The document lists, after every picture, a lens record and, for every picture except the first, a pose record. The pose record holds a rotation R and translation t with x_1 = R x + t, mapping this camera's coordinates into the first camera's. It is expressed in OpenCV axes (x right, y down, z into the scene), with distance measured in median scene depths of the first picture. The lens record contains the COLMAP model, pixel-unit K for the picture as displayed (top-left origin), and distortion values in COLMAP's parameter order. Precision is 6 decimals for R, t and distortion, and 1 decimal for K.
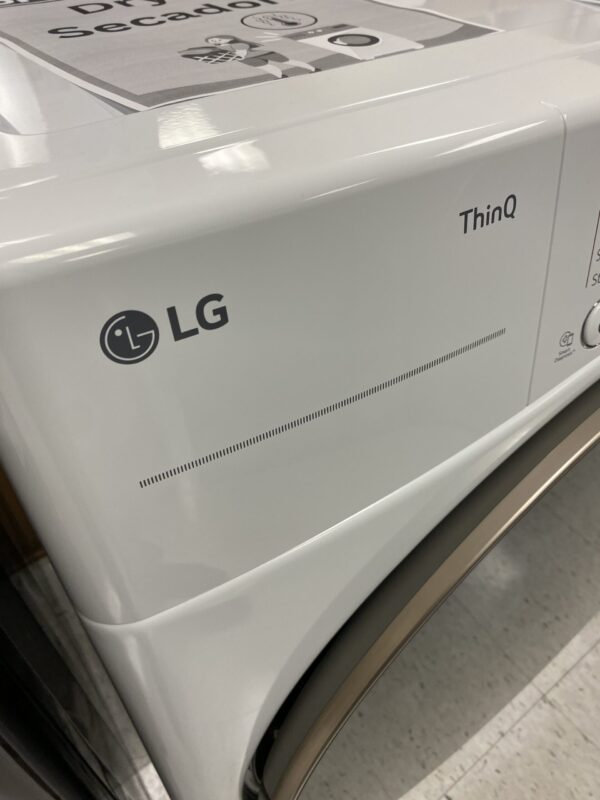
lens RADIAL K [[611.6, 0, 302.8], [0, 611.6, 403.9], [0, 0, 1]] dist [0.022095, -0.021510]
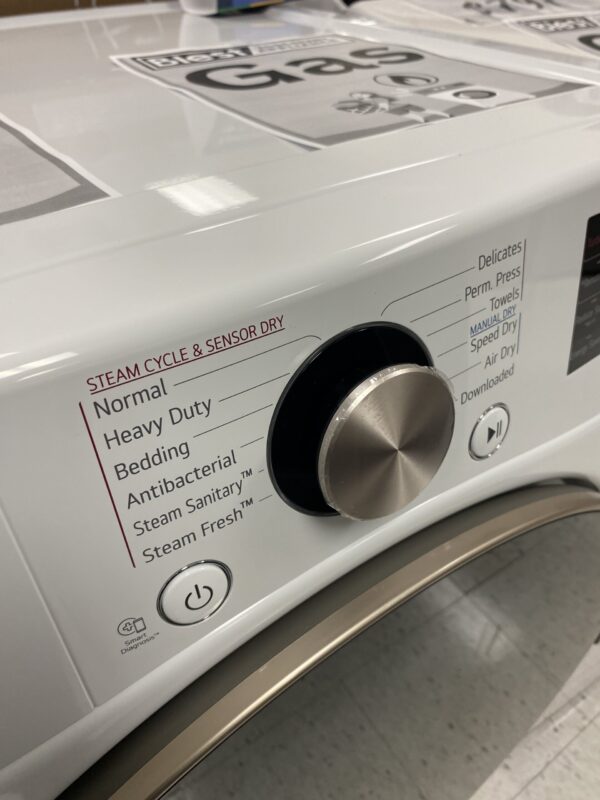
lens RADIAL K [[611.6, 0, 296.5], [0, 611.6, 392.8], [0, 0, 1]] dist [0.022095, -0.021510]
pose [[0.999299, 0.013243, -0.035013, 0.198153], [-0.016132, 0.996374, -0.083536, -0.098051], [0.033780, 0.084043, 0.995889, 0.081129]]
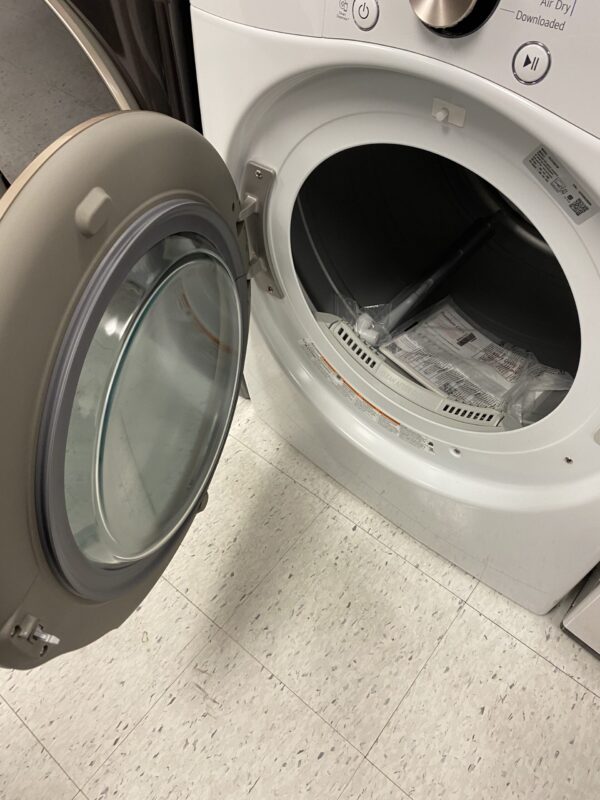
lens RADIAL K [[611.6, 0, 294.9], [0, 611.6, 392.5], [0, 0, 1]] dist [0.022095, -0.021510]
pose [[0.240982, 0.780122, -0.577354, 0.705260], [-0.649812, 0.571558, 0.501065, -0.079937], [0.720883, 0.254424, 0.644667, 0.010404]]
